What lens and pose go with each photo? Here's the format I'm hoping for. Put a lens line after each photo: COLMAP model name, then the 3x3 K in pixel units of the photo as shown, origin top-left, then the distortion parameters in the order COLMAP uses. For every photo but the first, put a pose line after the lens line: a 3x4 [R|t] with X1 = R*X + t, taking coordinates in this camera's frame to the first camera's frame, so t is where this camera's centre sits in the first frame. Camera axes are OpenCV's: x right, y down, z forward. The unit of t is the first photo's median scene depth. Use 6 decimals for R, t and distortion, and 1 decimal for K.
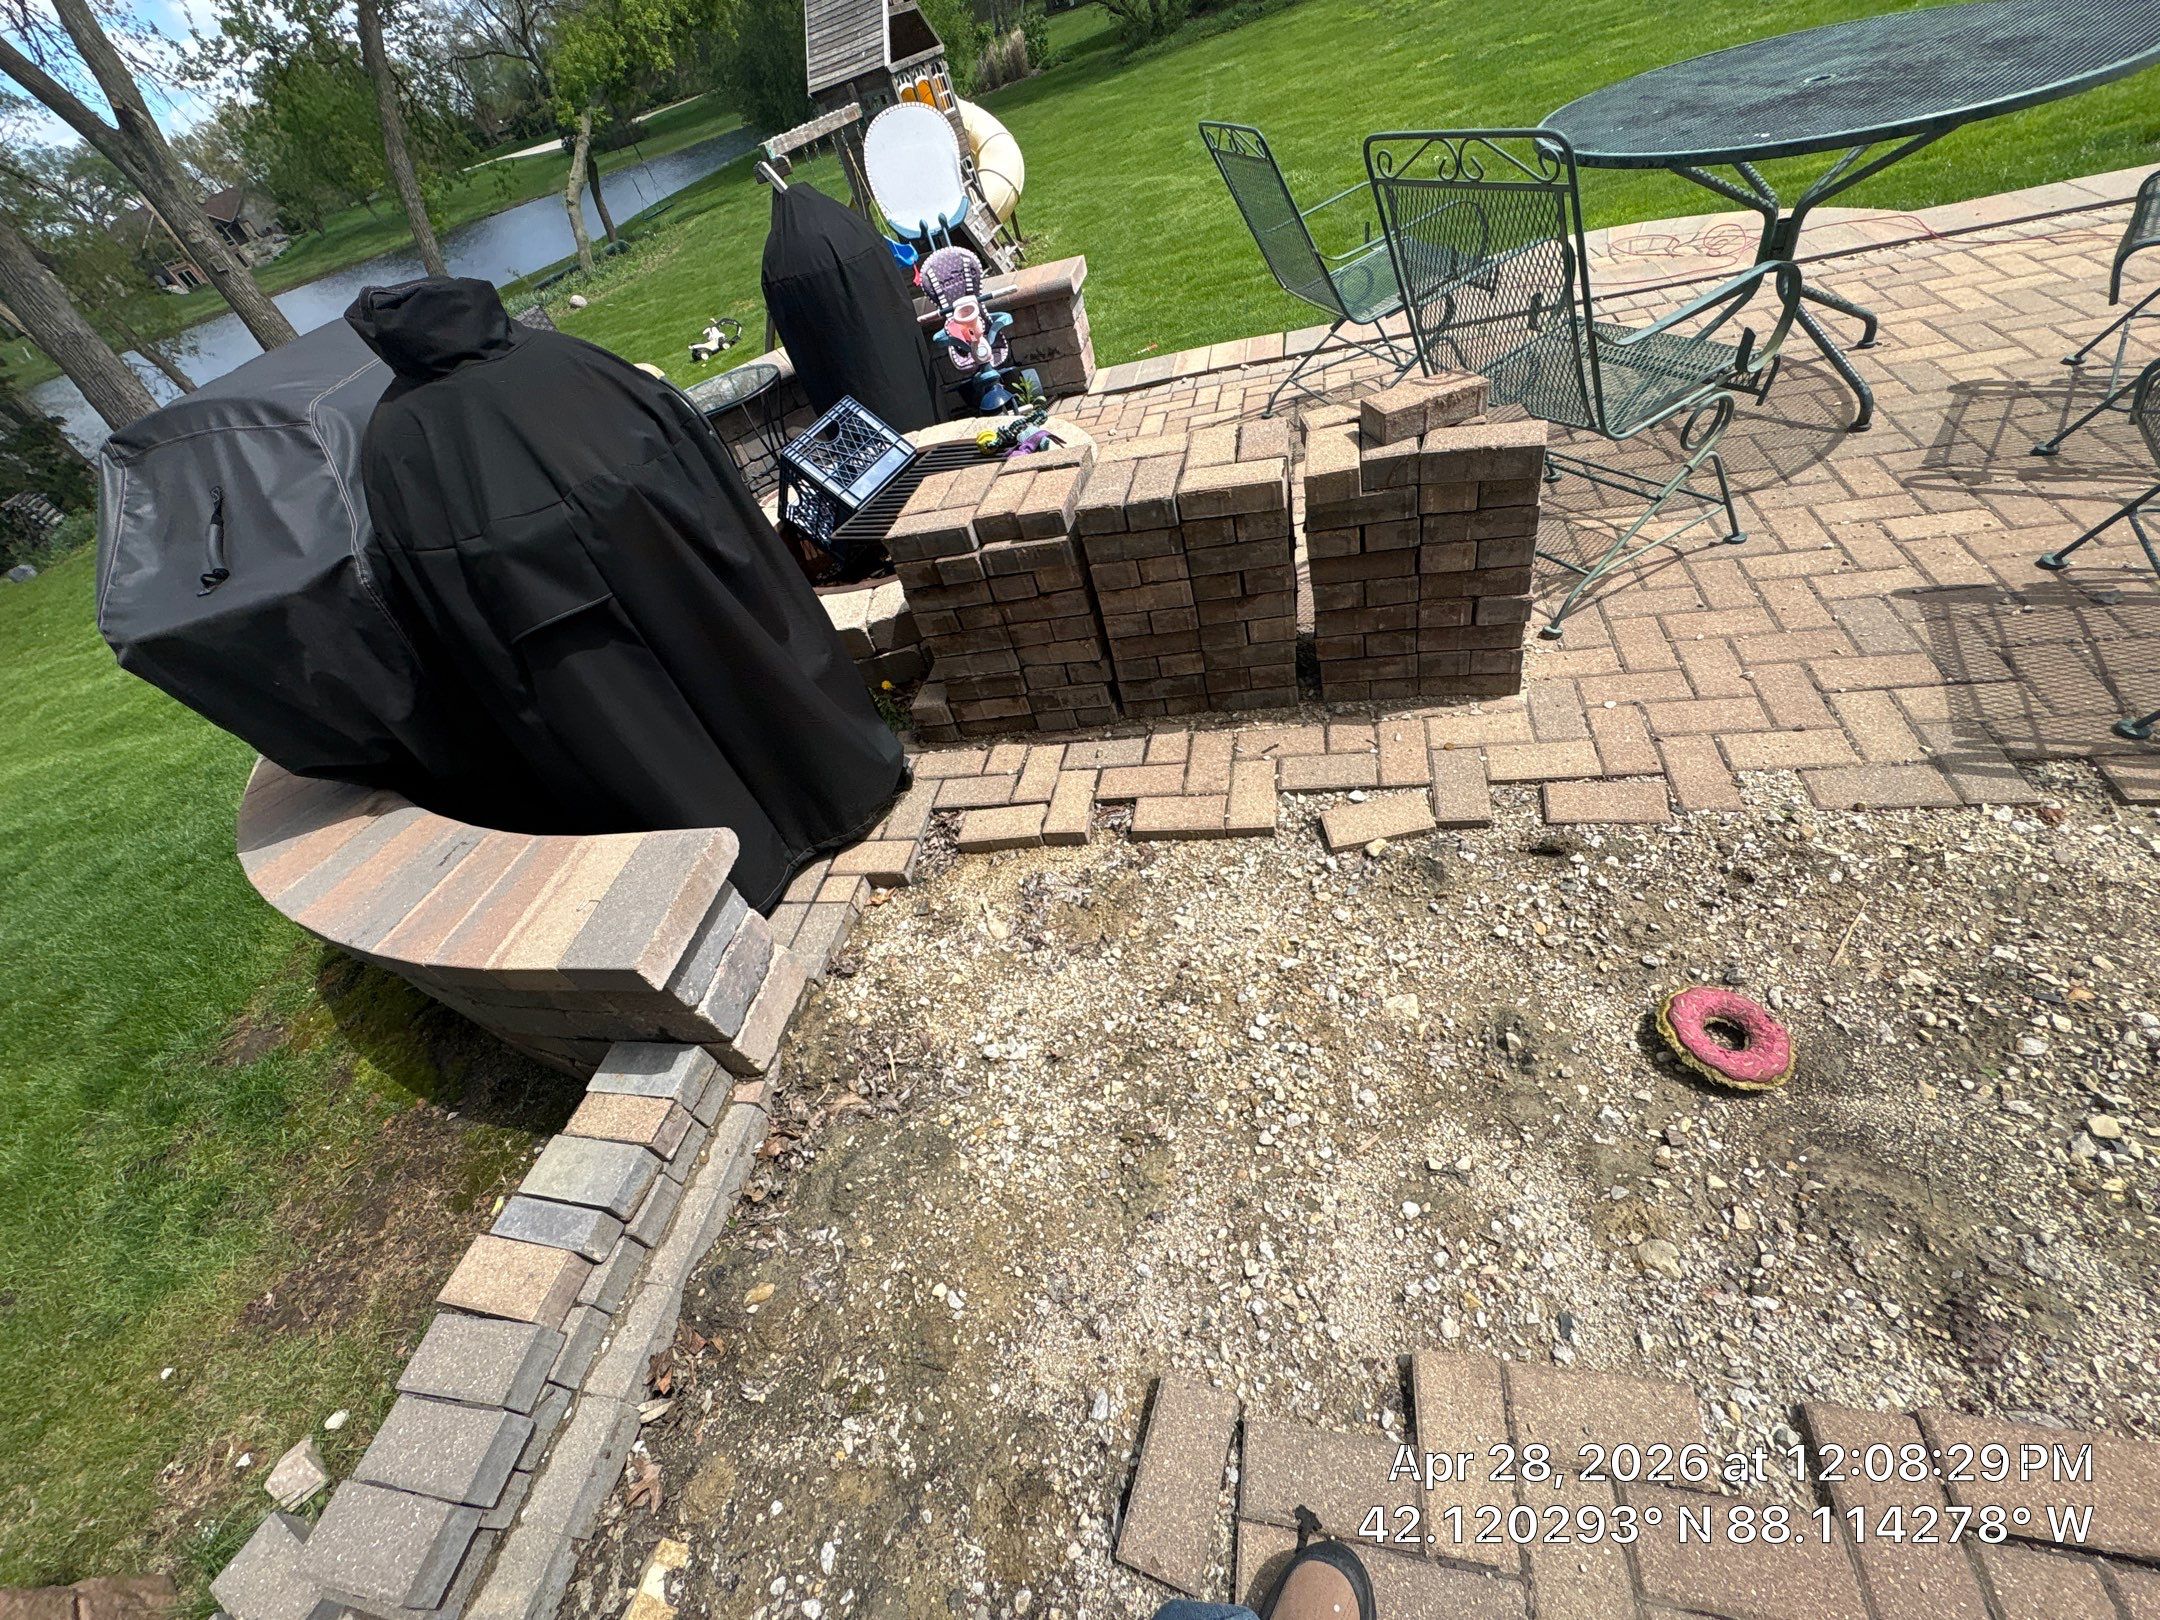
lens RADIAL K [[862.6, 0, 1089.8], [0, 862.6, 808.7], [0, 0, 1]] dist [0.000507, 0.000251]
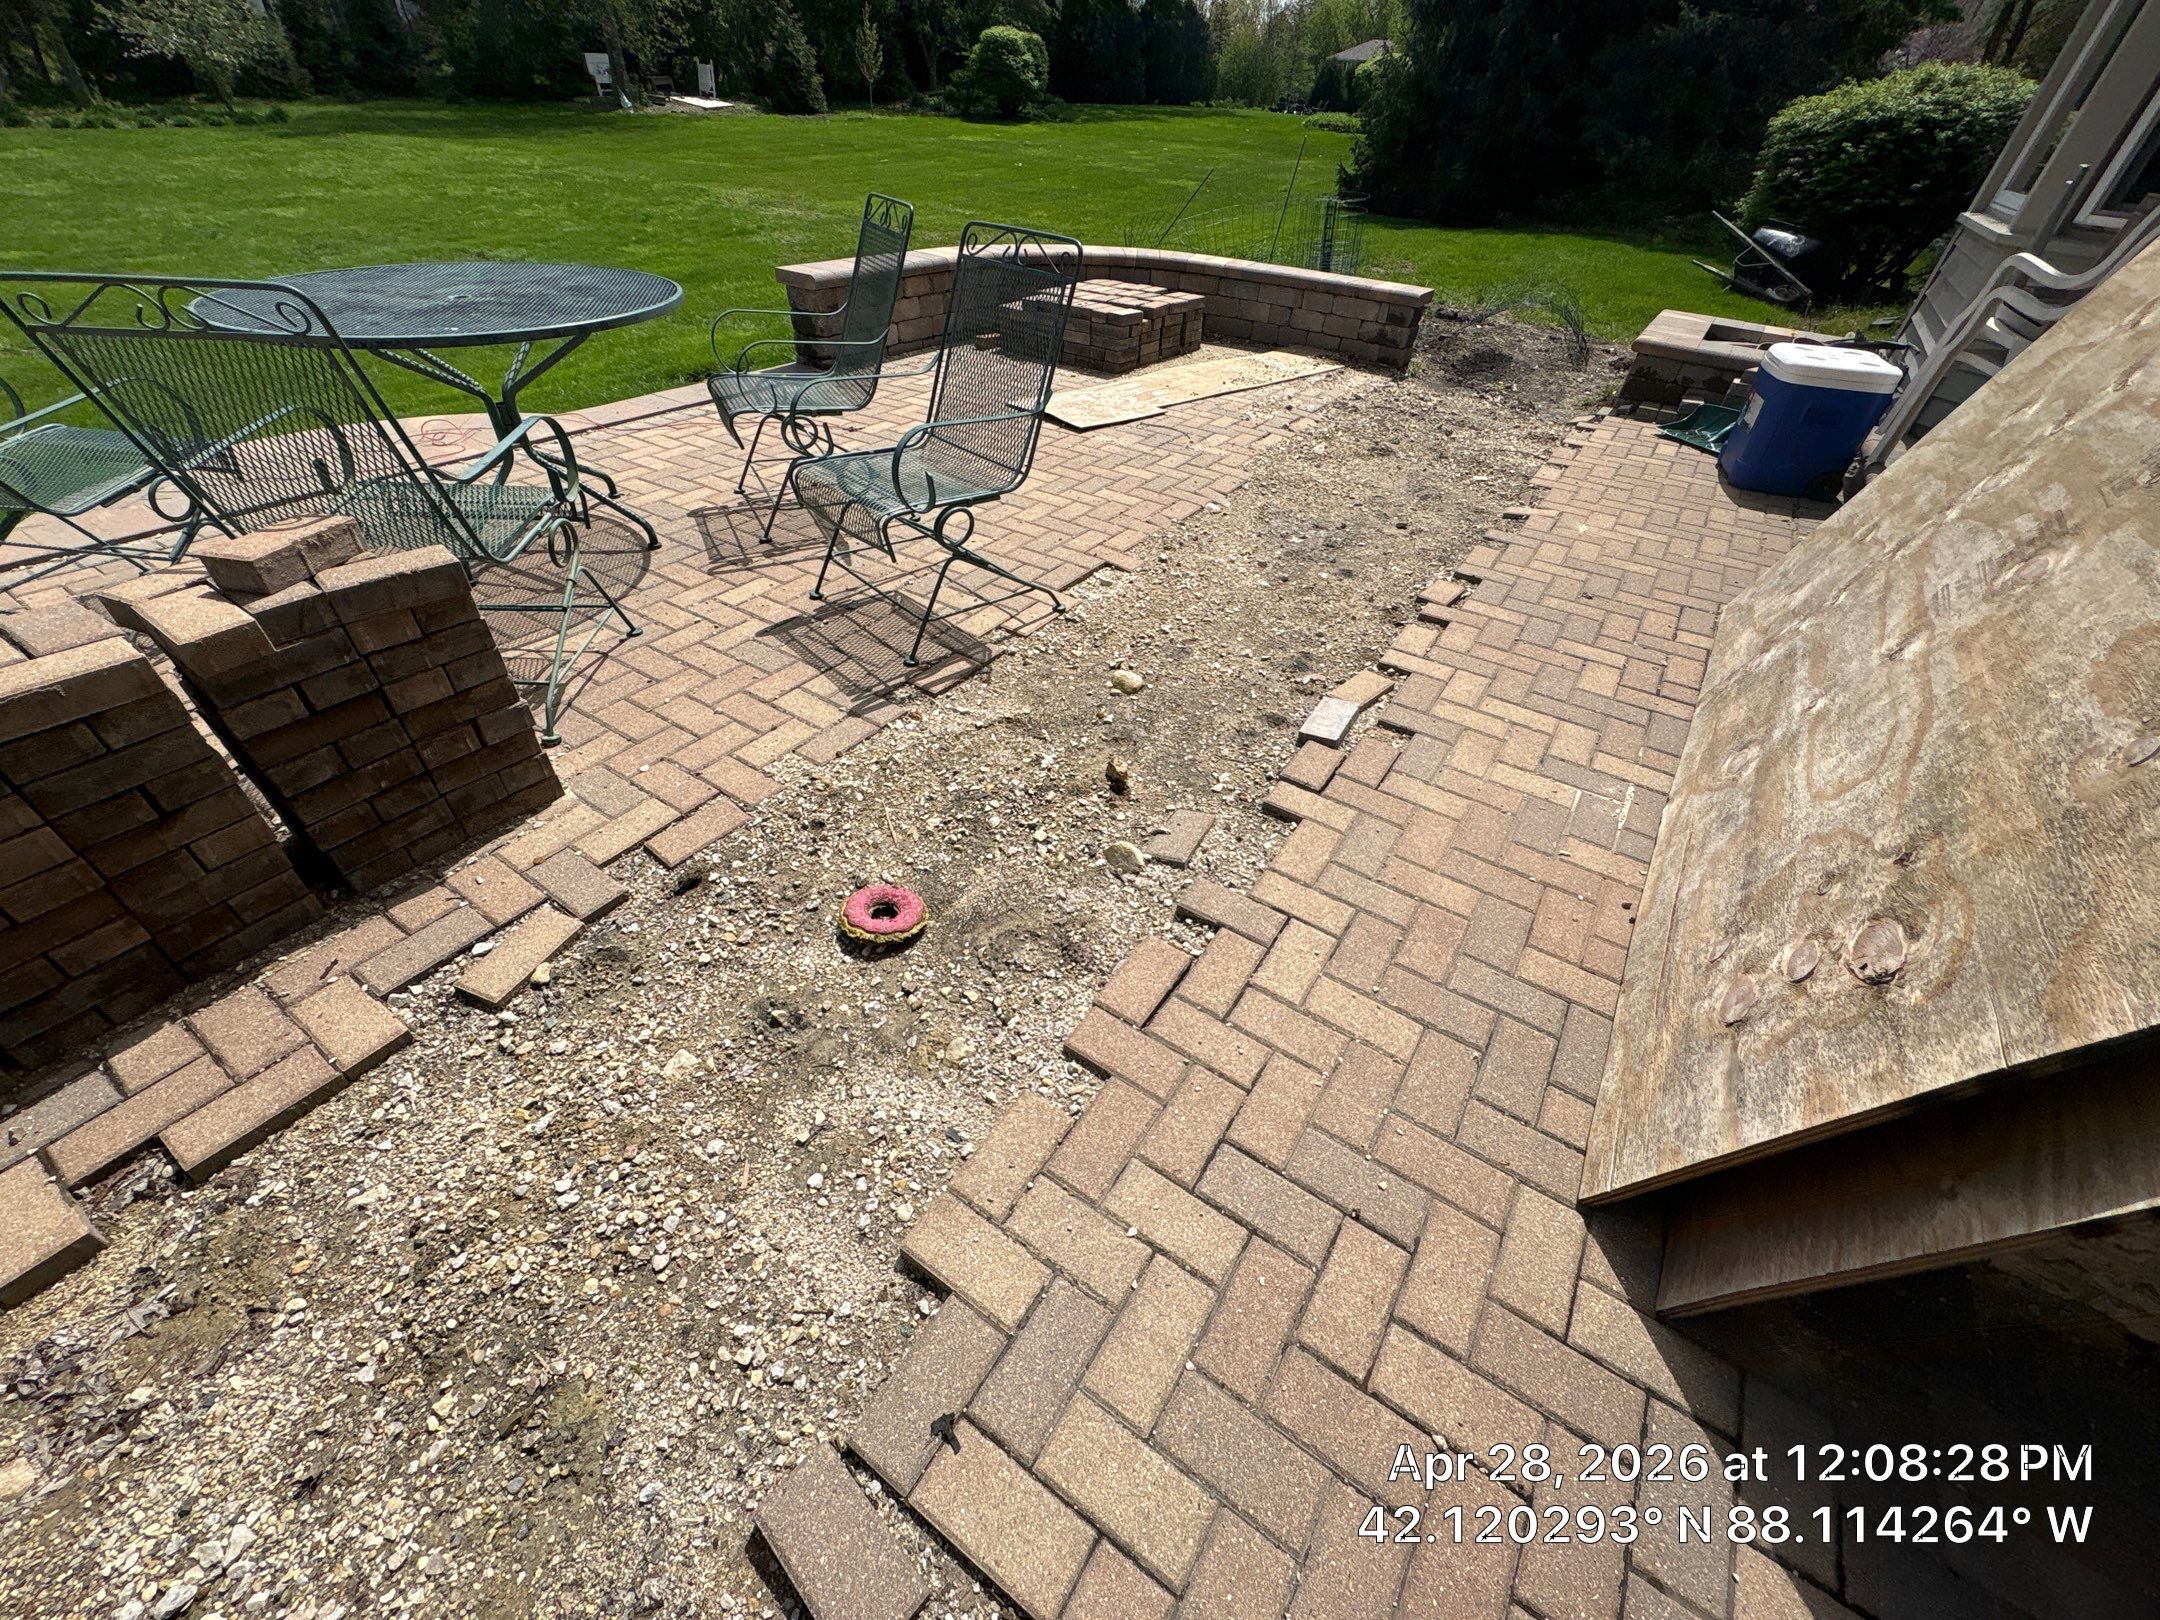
lens RADIAL K [[855.4, 0, 1080.0], [0, 855.4, 810.0], [0, 0, 1]] dist [0.001305, -0.000415]
pose [[0.365535, -0.377489, 0.850815, -0.195828], [0.540545, 0.830230, 0.136123, 0.095967], [-0.757757, 0.410146, 0.507528, 0.020364]]
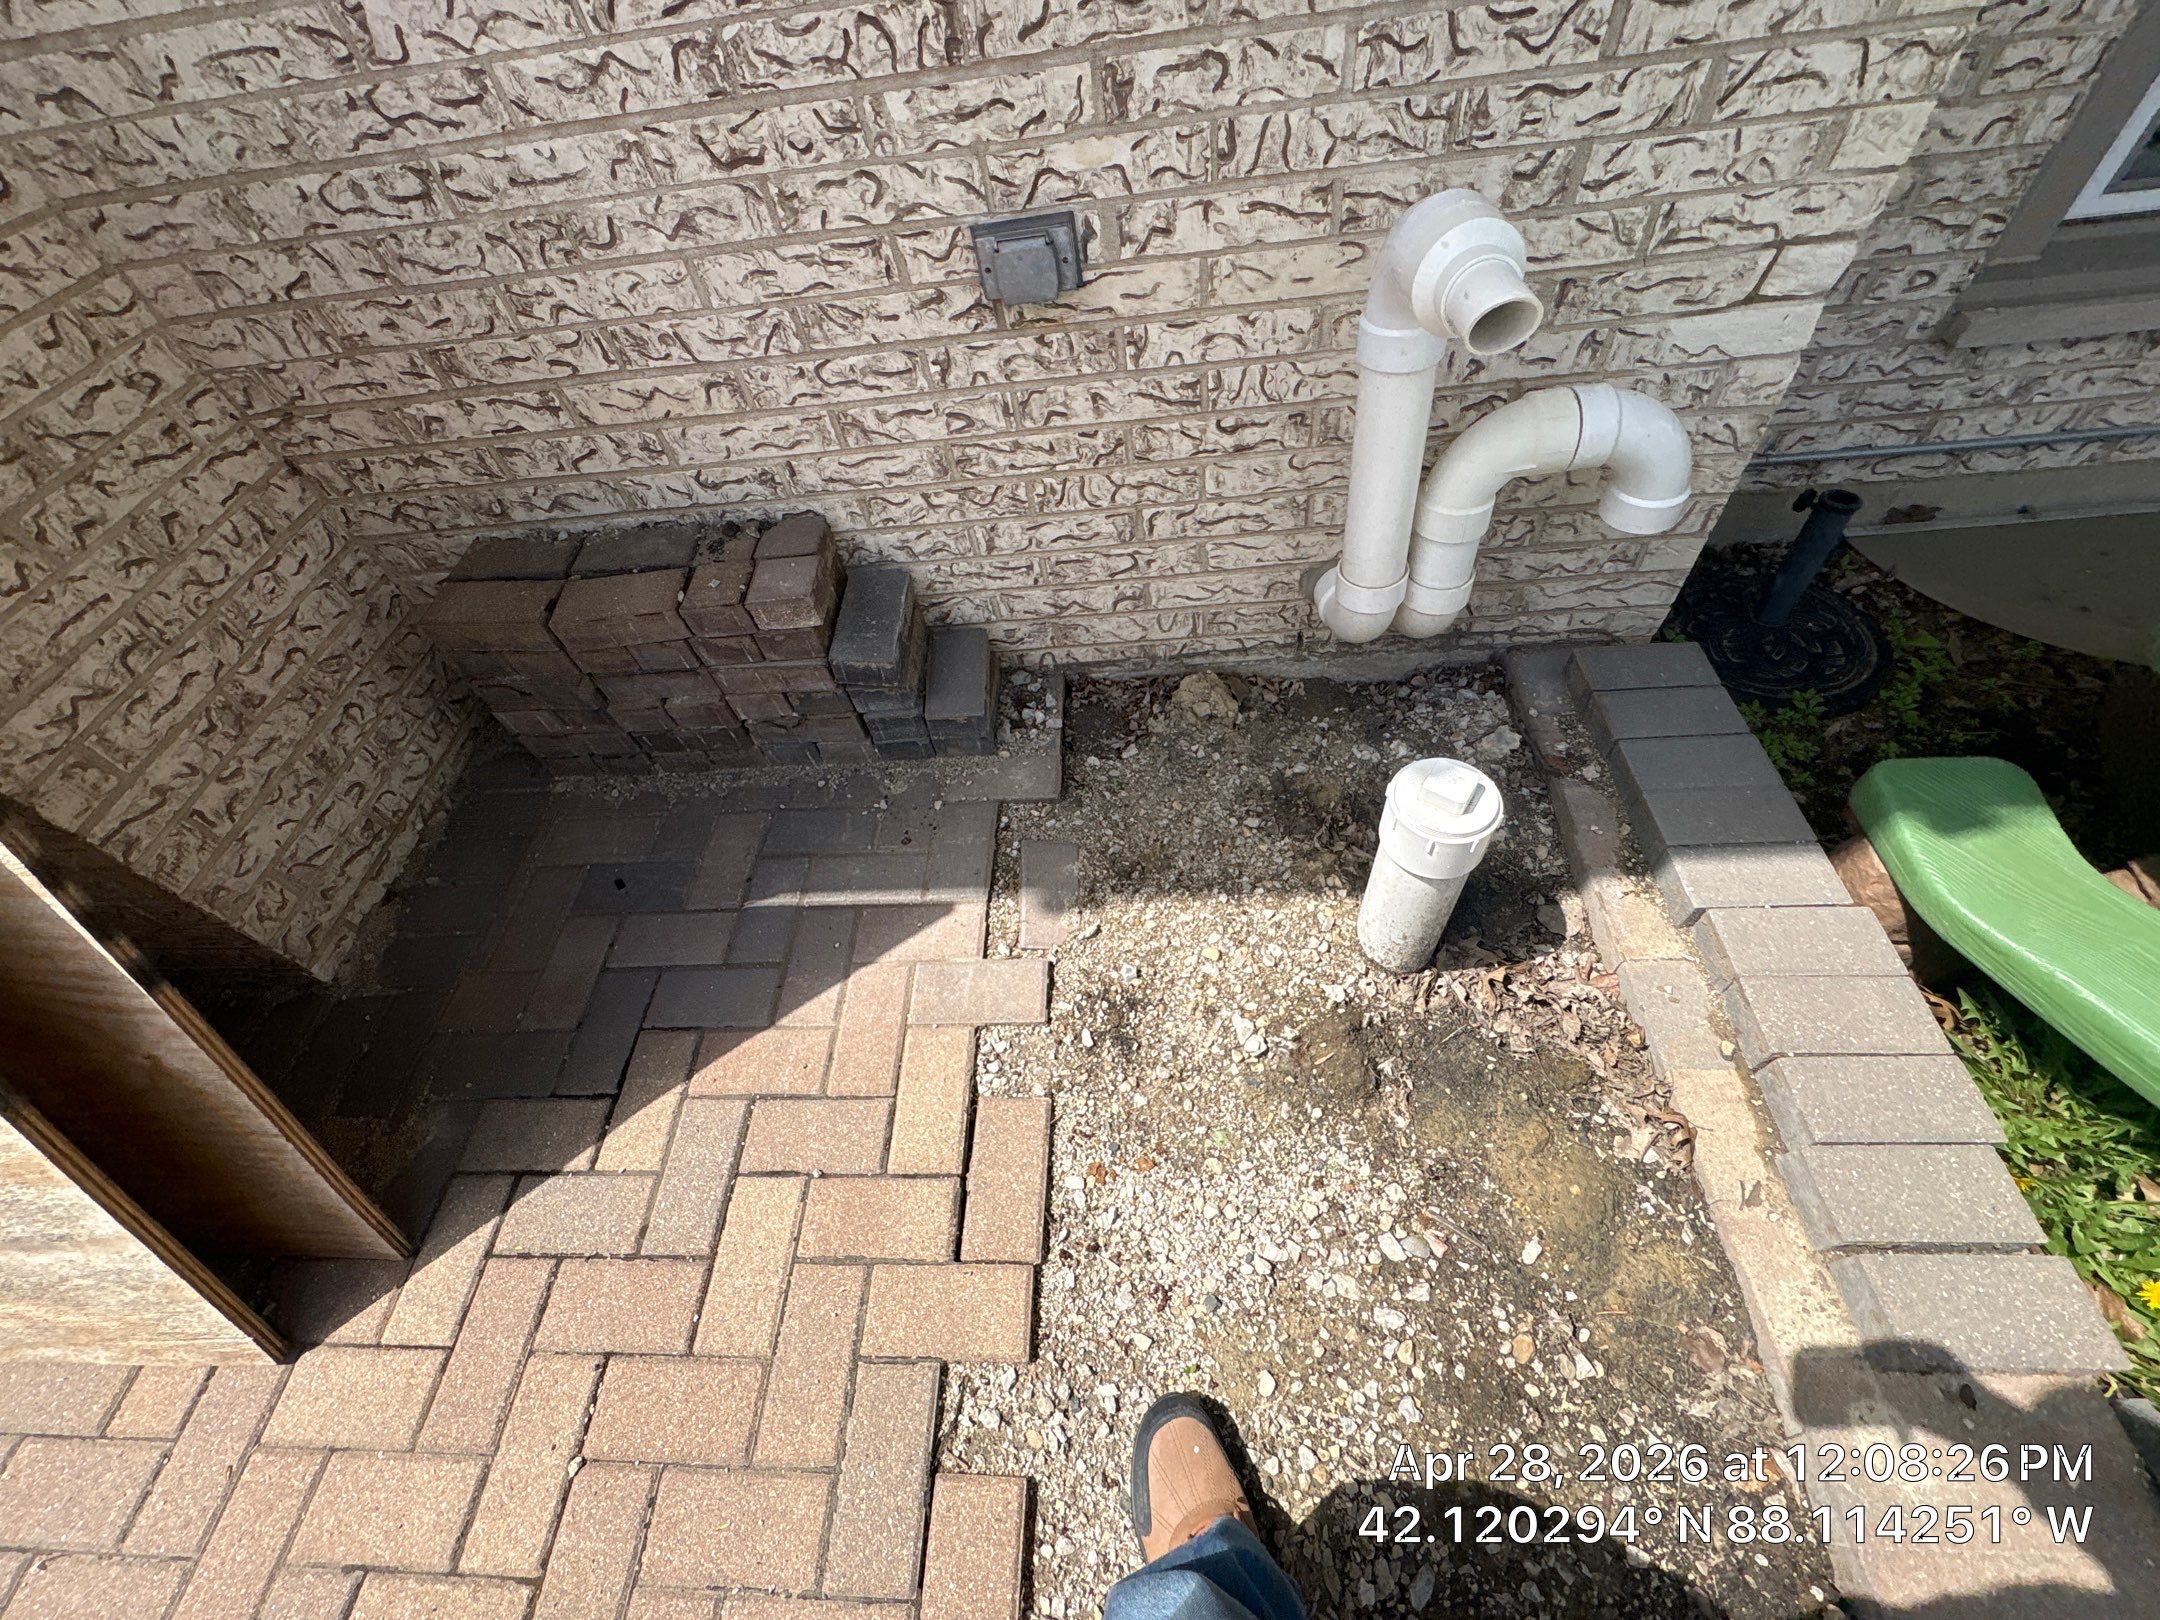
lens RADIAL K [[862.6, 0, 1089.8], [0, 862.6, 808.7], [0, 0, 1]] dist [0.000507, 0.000251]
pose [[-0.925773, 0.336093, 0.173163, -0.317825], [0.131669, -0.142730, 0.980964, 0.269756], [0.354410, 0.930951, 0.087882, -0.011879]]
